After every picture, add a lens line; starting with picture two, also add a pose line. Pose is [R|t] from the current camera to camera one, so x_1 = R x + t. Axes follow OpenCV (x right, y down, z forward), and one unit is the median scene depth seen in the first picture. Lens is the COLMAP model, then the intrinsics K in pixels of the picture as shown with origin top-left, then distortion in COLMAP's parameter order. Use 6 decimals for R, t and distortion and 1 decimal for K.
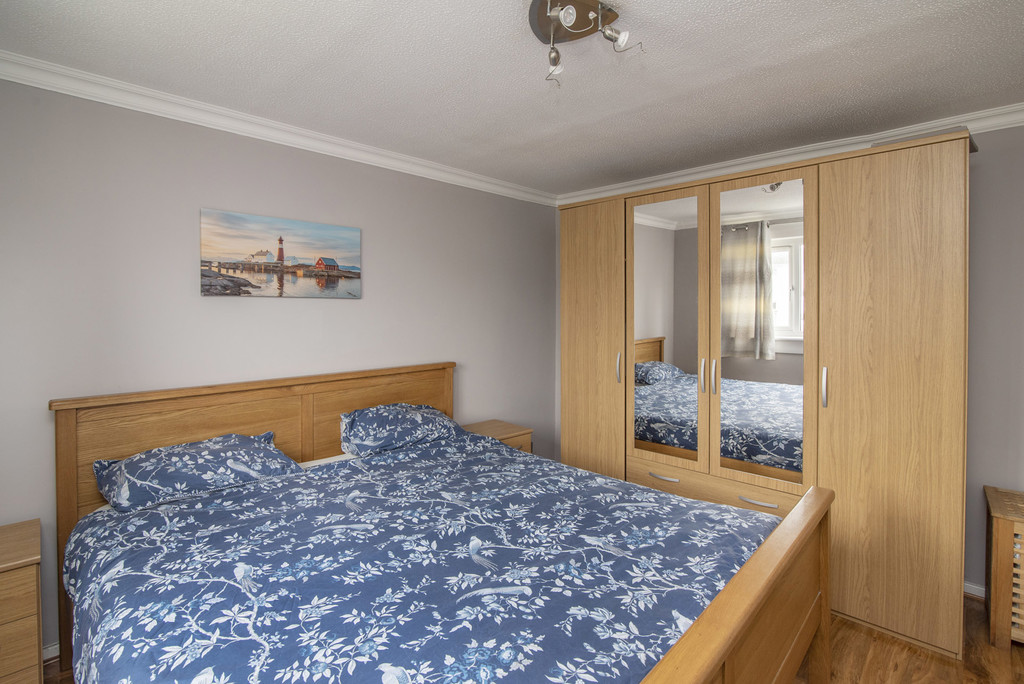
lens RADIAL K [[478.2, 0, 510.6], [0, 478.2, 307.1], [0, 0, 1]] dist [-0.013811, -0.000173]
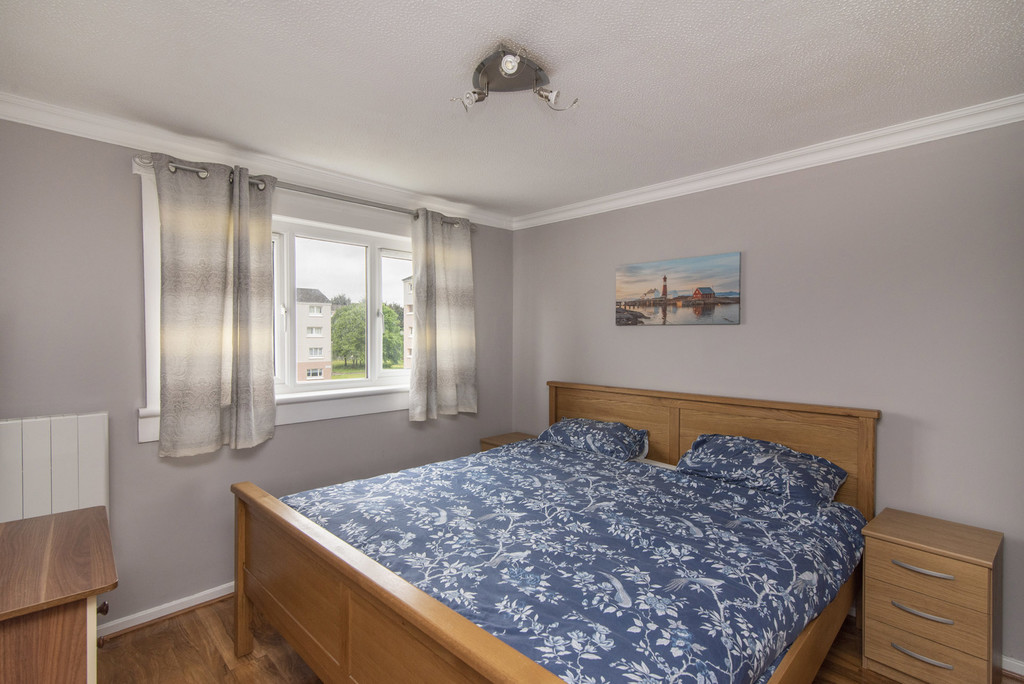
lens RADIAL K [[485.5, 0, 512.0], [0, 485.5, 342.0], [0, 0, 1]] dist [0.000072, -0.000015]
pose [[-0.012109, 0.014727, -0.999818, 0.827224], [0.002821, 0.999888, 0.014694, 0.003320], [0.999923, -0.002642, -0.012149, 0.668985]]
